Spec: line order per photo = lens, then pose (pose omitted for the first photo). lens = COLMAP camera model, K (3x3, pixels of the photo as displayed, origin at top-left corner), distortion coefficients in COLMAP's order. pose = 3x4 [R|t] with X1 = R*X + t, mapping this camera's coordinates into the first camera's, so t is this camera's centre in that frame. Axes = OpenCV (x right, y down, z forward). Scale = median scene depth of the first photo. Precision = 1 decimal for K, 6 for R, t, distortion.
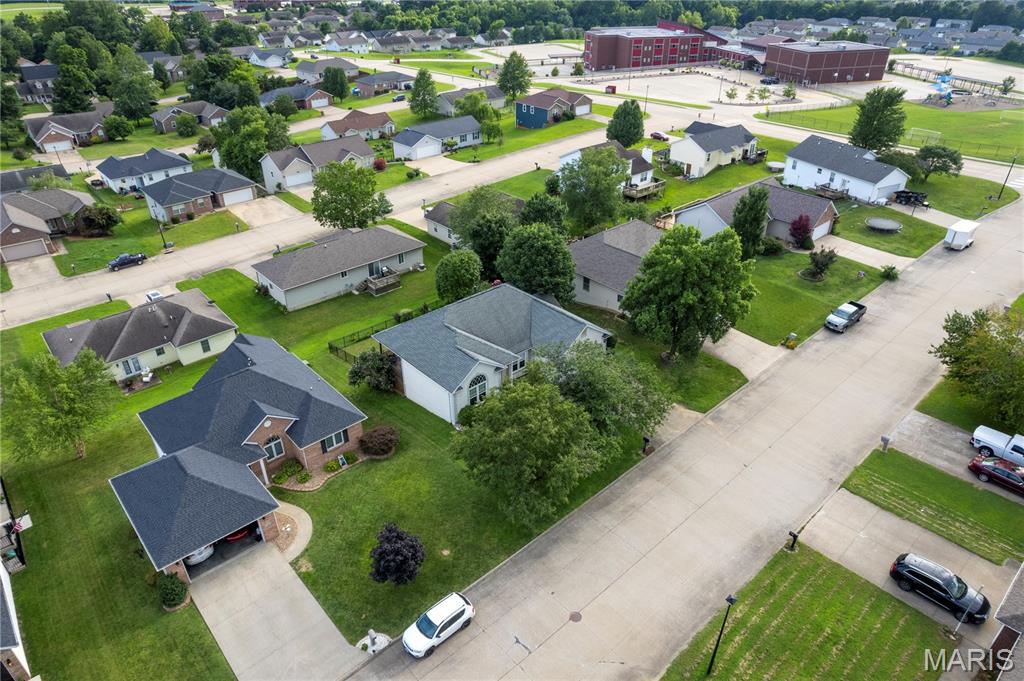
lens RADIAL K [[654.8, 0, 510.1], [0, 654.8, 345.2], [0, 0, 1]] dist [-0.076898, 0.070437]
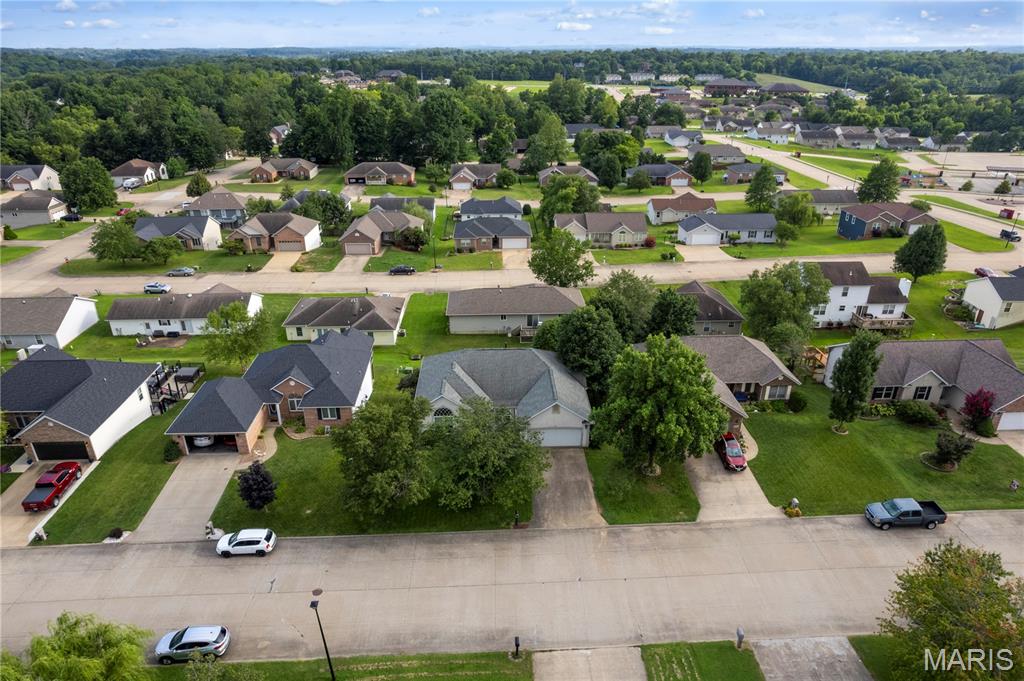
lens RADIAL K [[654.8, 0, 510.1], [0, 654.8, 345.2], [0, 0, 1]] dist [-0.076898, 0.070437]
pose [[0.769161, 0.269686, -0.579363, 0.434714], [-0.332014, 0.943273, -0.001700, -0.061368], [0.546039, 0.193664, 0.815068, 0.055162]]
